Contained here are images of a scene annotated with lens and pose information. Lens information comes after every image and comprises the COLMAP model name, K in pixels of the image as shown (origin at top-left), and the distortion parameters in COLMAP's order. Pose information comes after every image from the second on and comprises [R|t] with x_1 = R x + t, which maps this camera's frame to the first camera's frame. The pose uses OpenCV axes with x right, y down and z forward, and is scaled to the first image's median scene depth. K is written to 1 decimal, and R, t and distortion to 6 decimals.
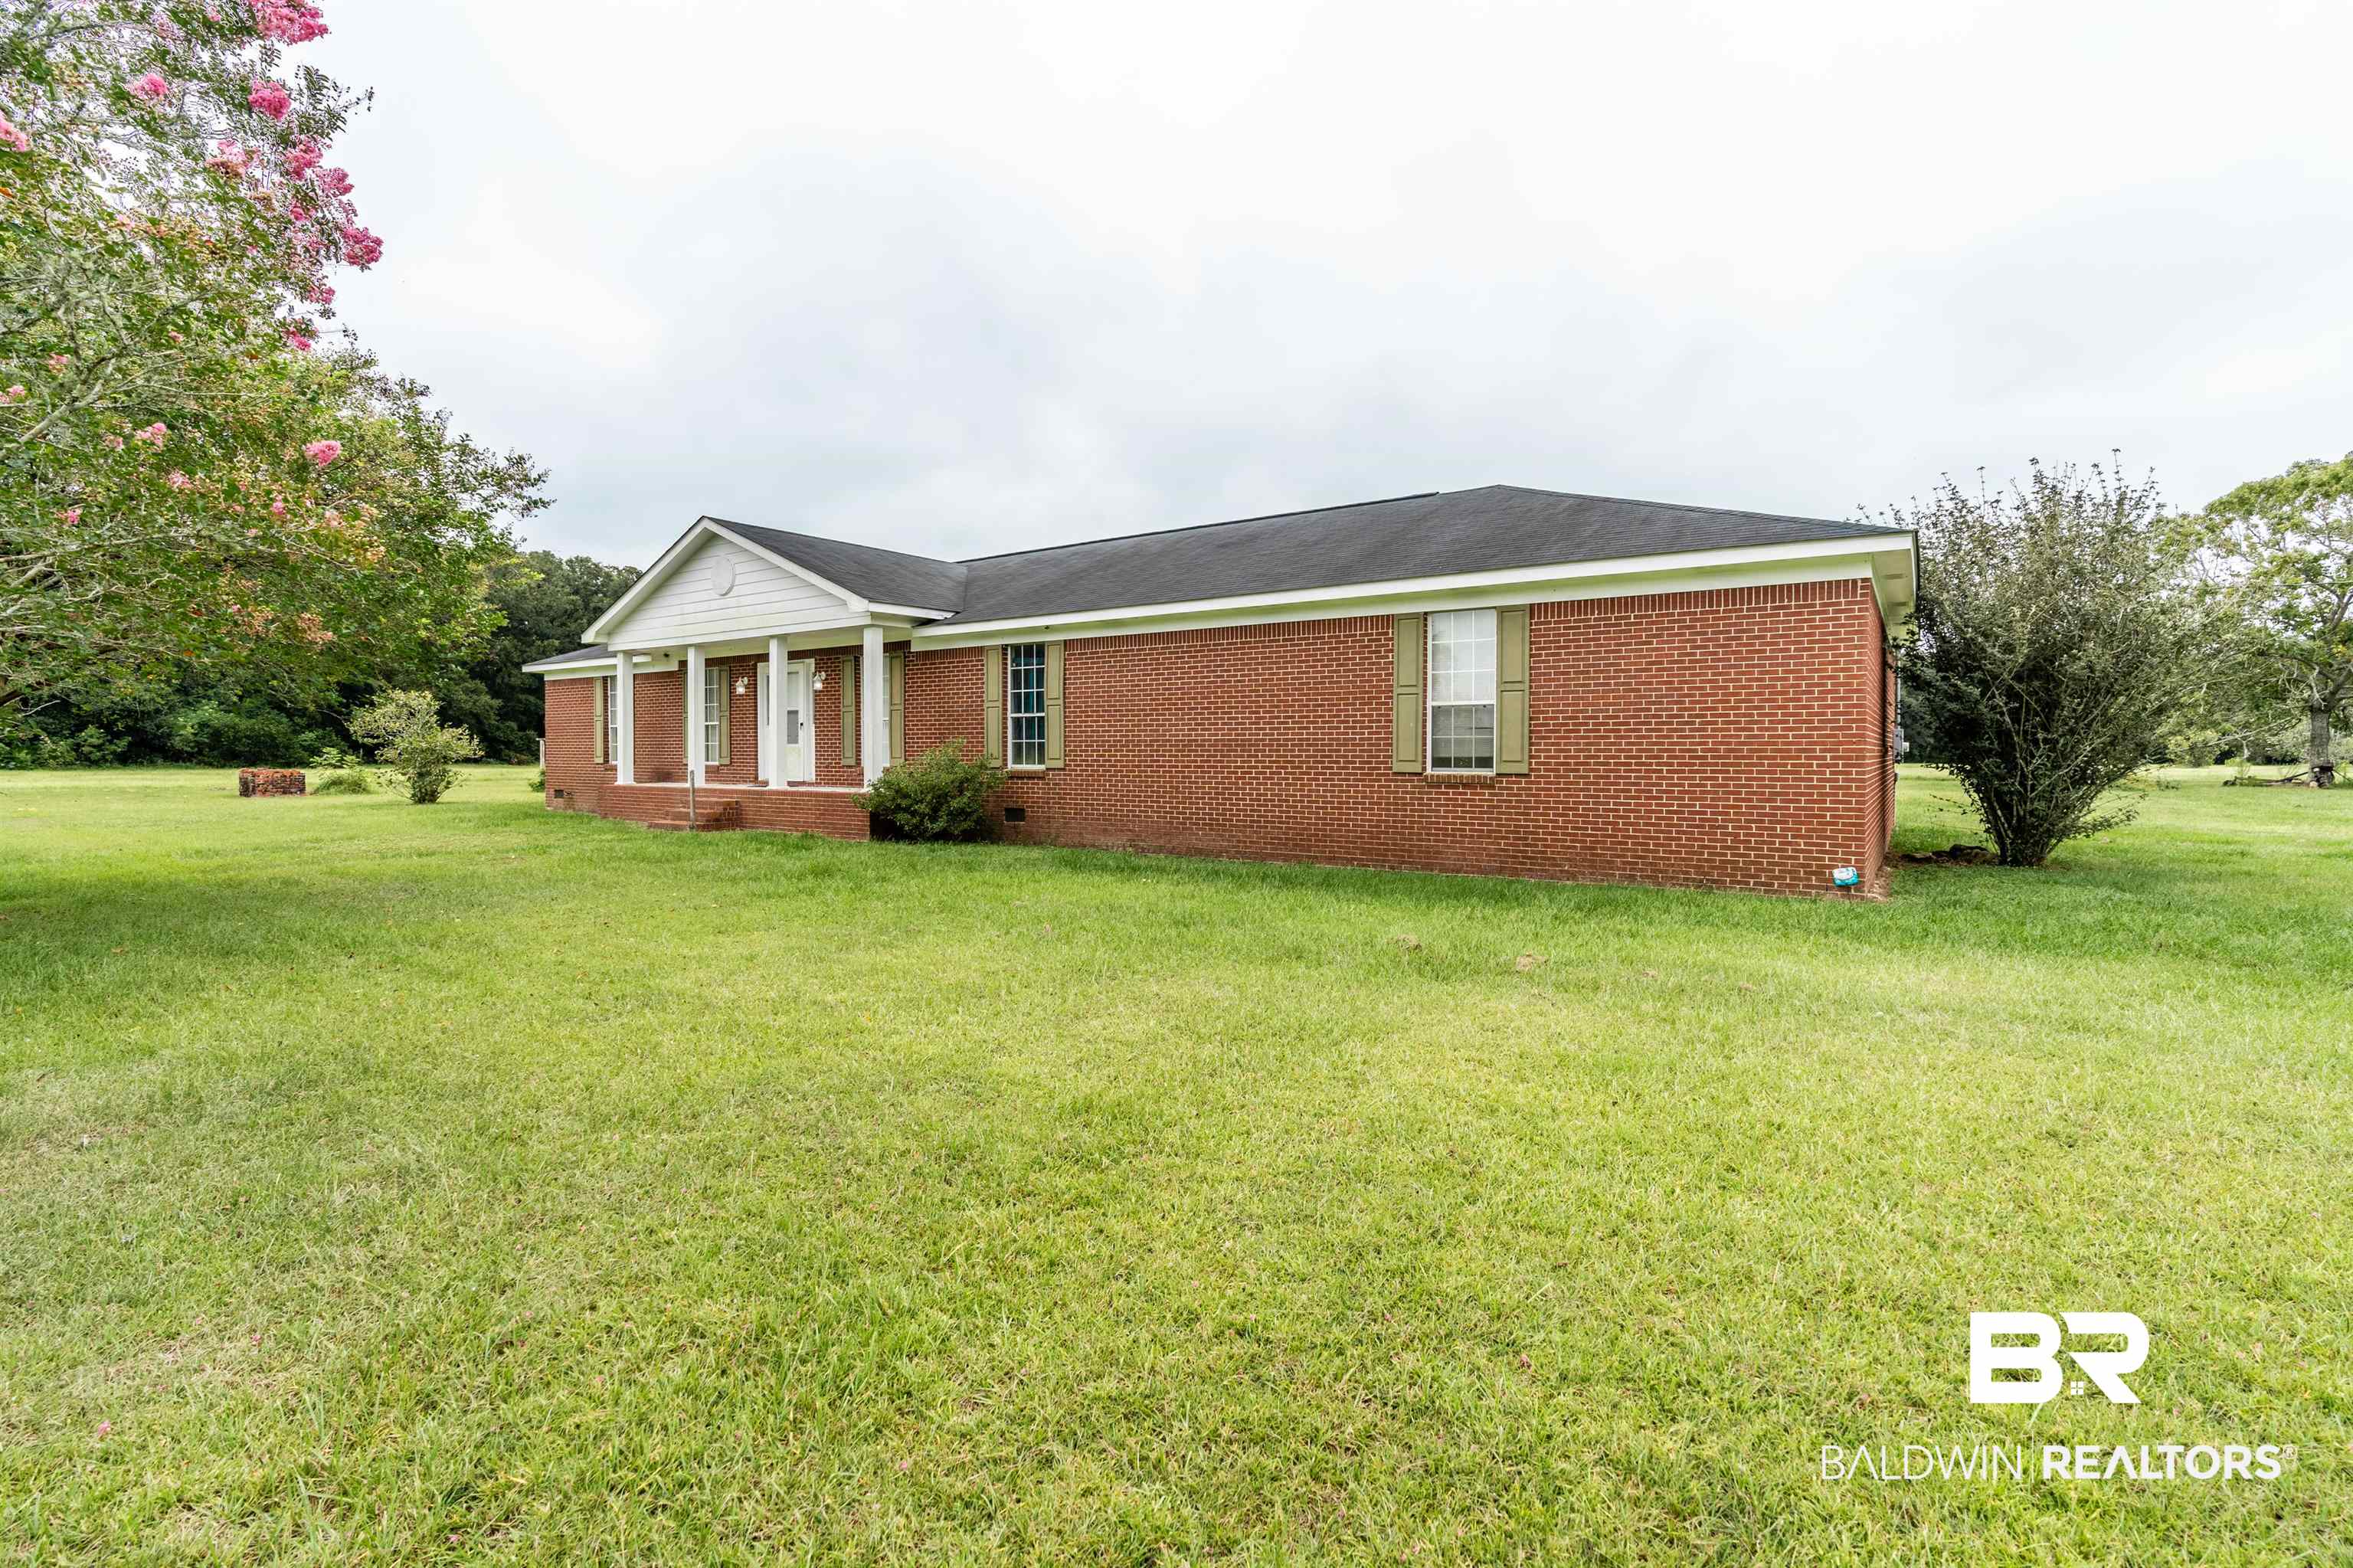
lens RADIAL K [[1068.2, 0, 1164.3], [0, 1068.2, 776.8], [0, 0, 1]] dist [-0.003118, -0.000401]
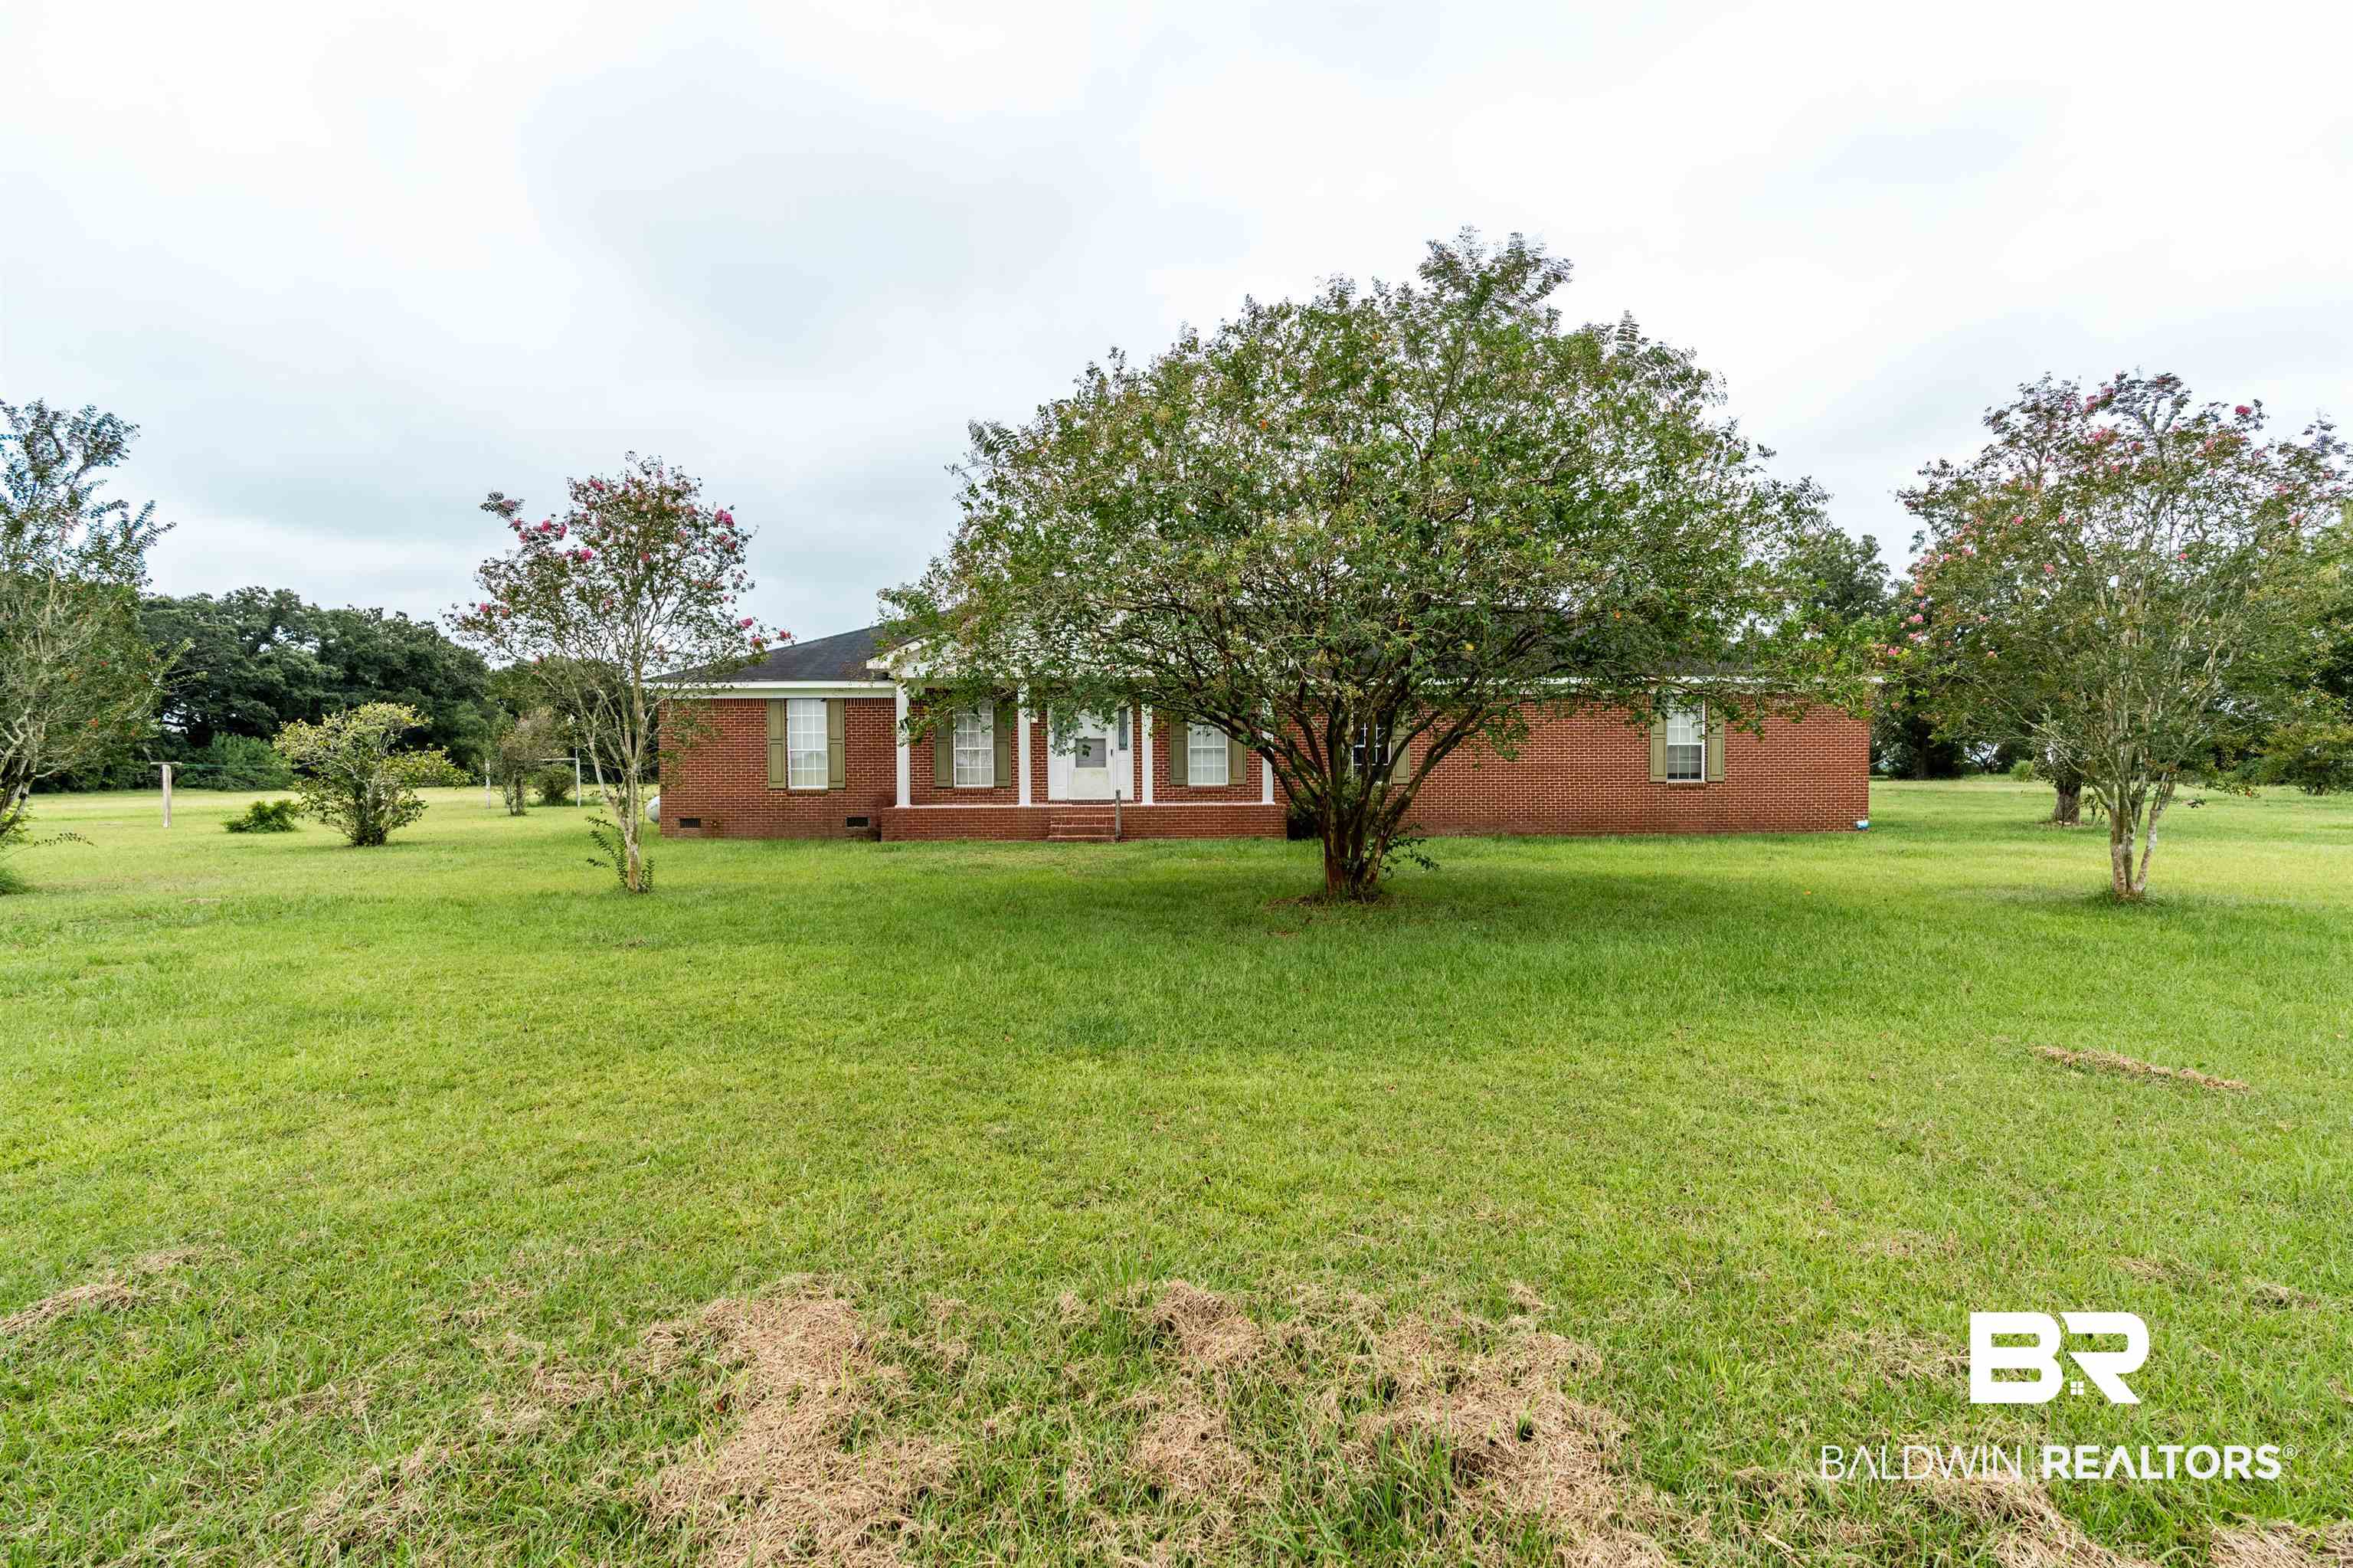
lens RADIAL K [[1082.6, 0, 1176.5], [0, 1082.6, 784.0], [0, 0, 1]] dist [0.002279, 0.000234]
pose [[0.824417, -0.012657, 0.565841, -1.041994], [0.019710, 0.999786, -0.006353, -0.004474], [-0.565640, 0.016390, 0.824490, -0.014068]]
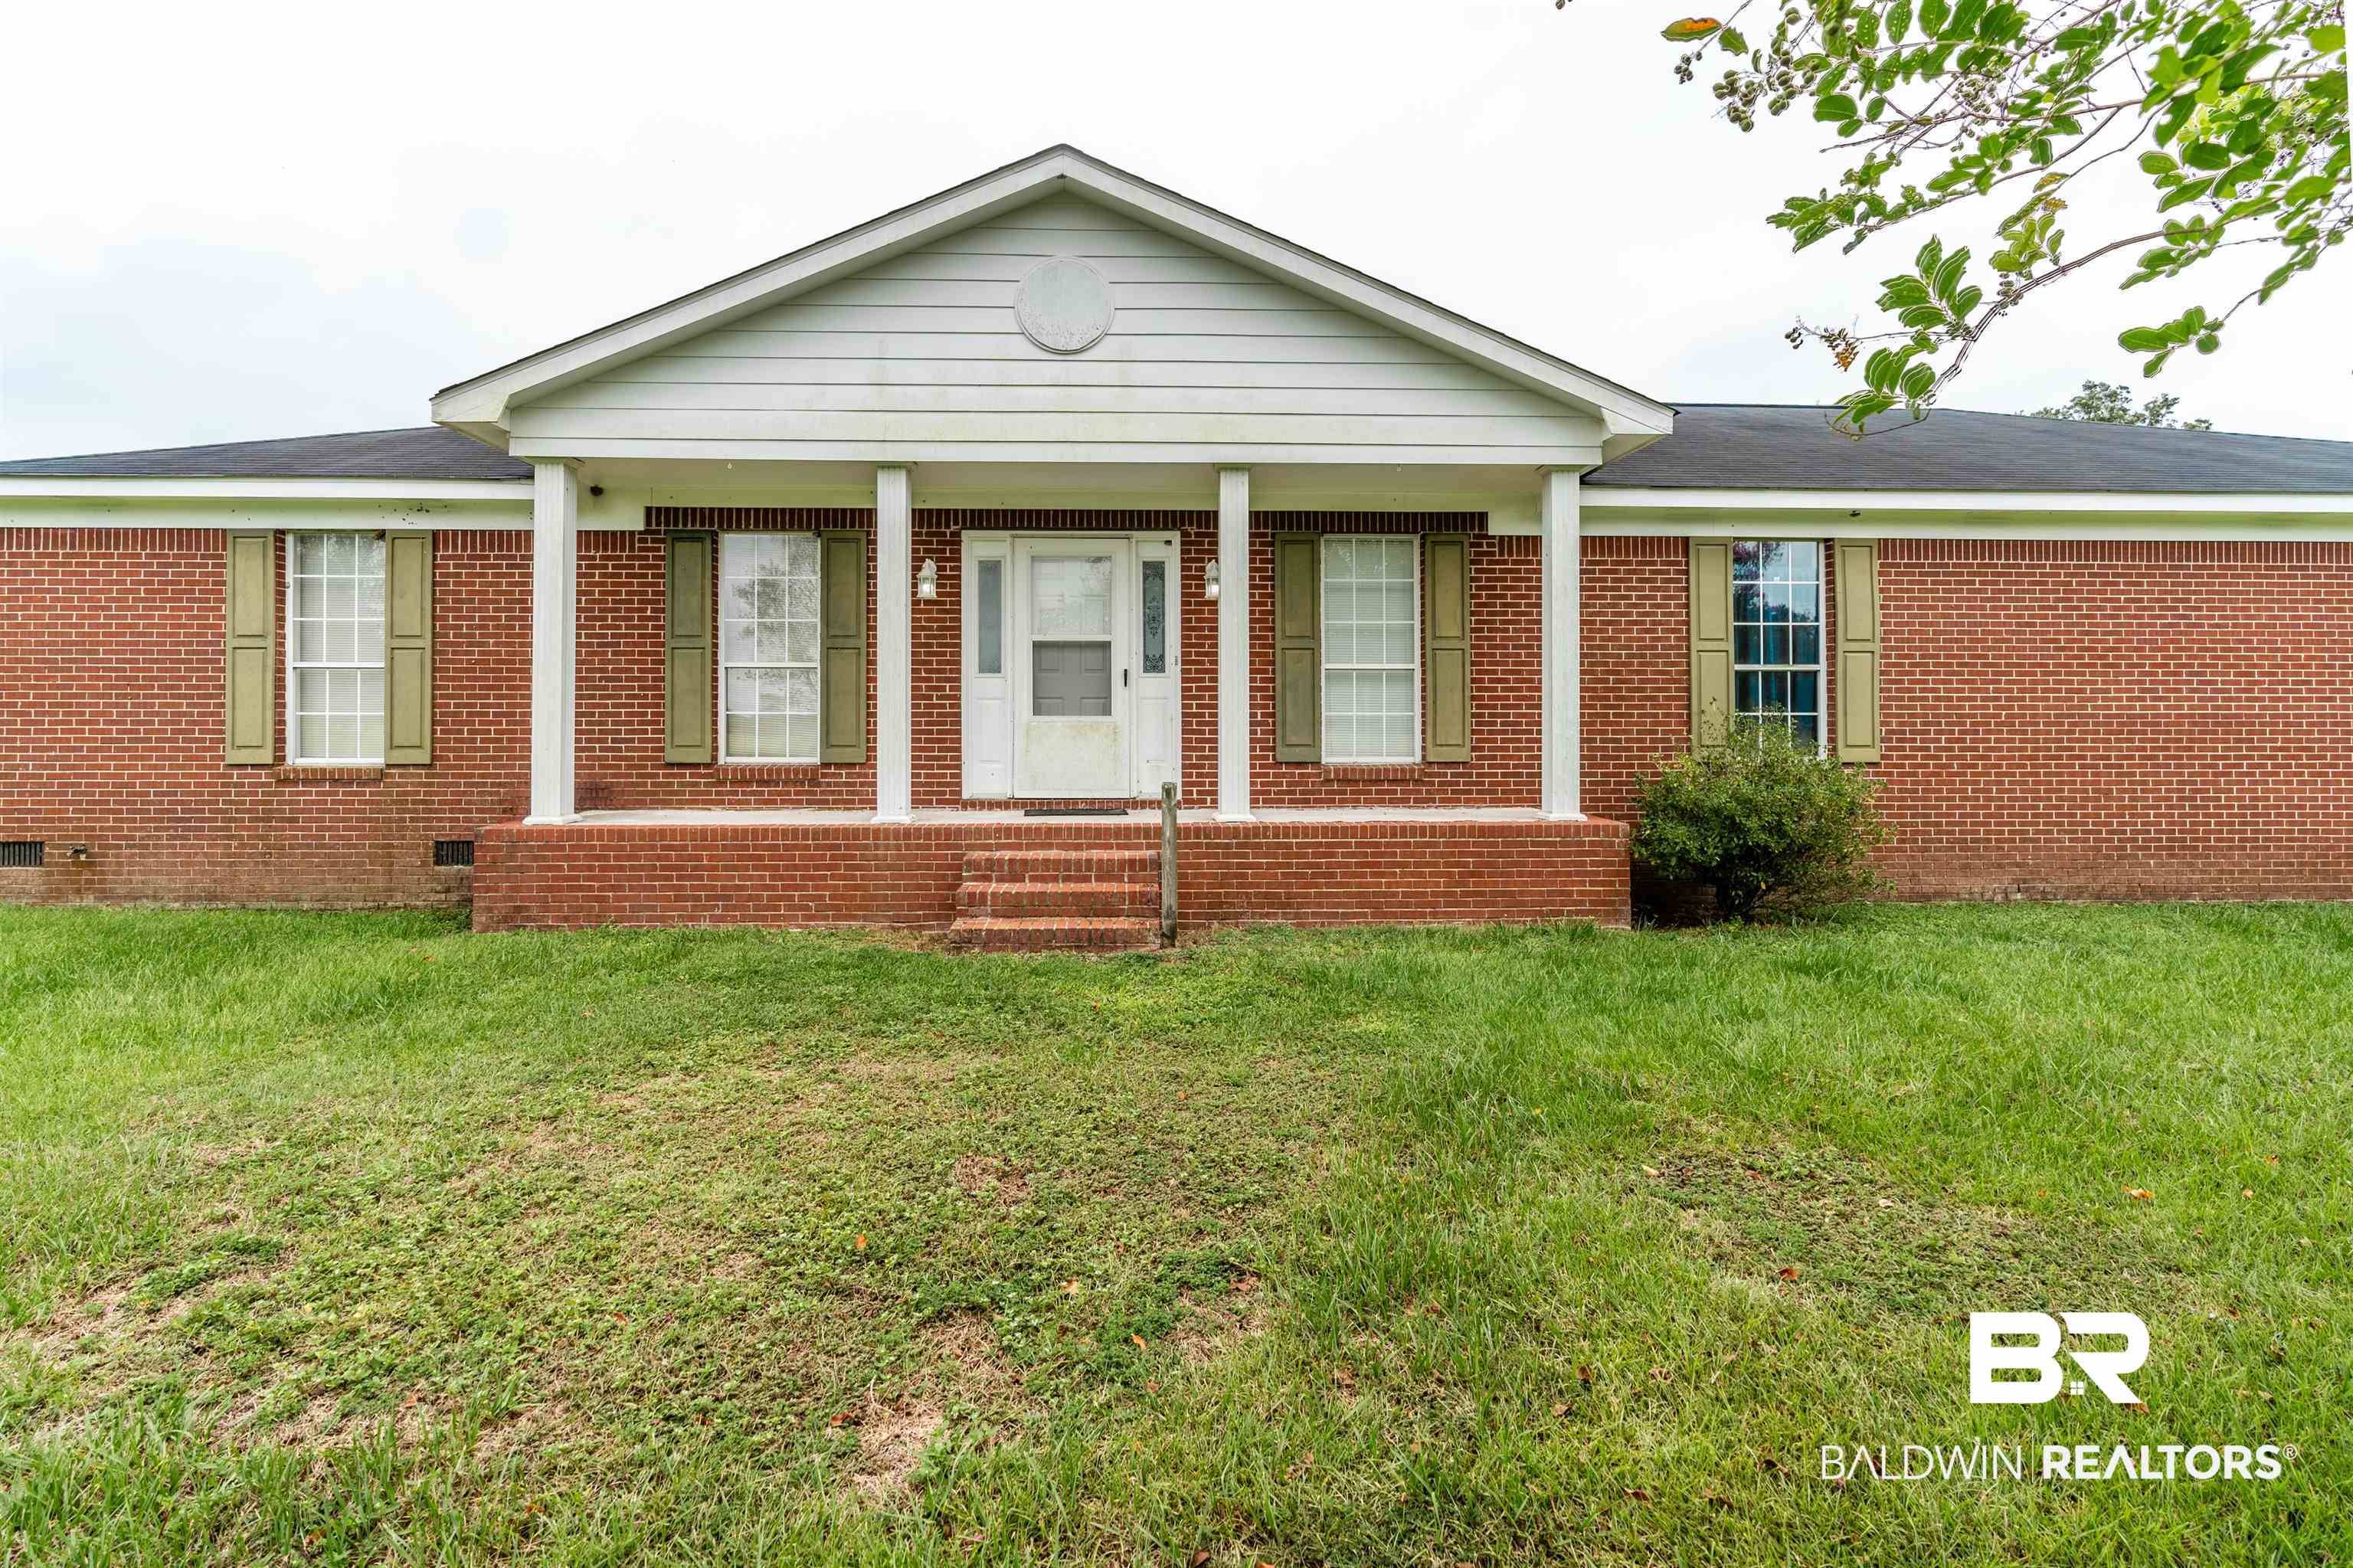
lens RADIAL K [[1112.8, 0, 1171.3], [0, 1112.8, 725.7], [0, 0, 1]] dist [-0.003423, -0.000546]
pose [[0.799367, 0.000549, 0.600843, -0.669391], [0.013481, 0.999731, -0.018848, -0.019163], [-0.600692, 0.023167, 0.799145, 0.667580]]
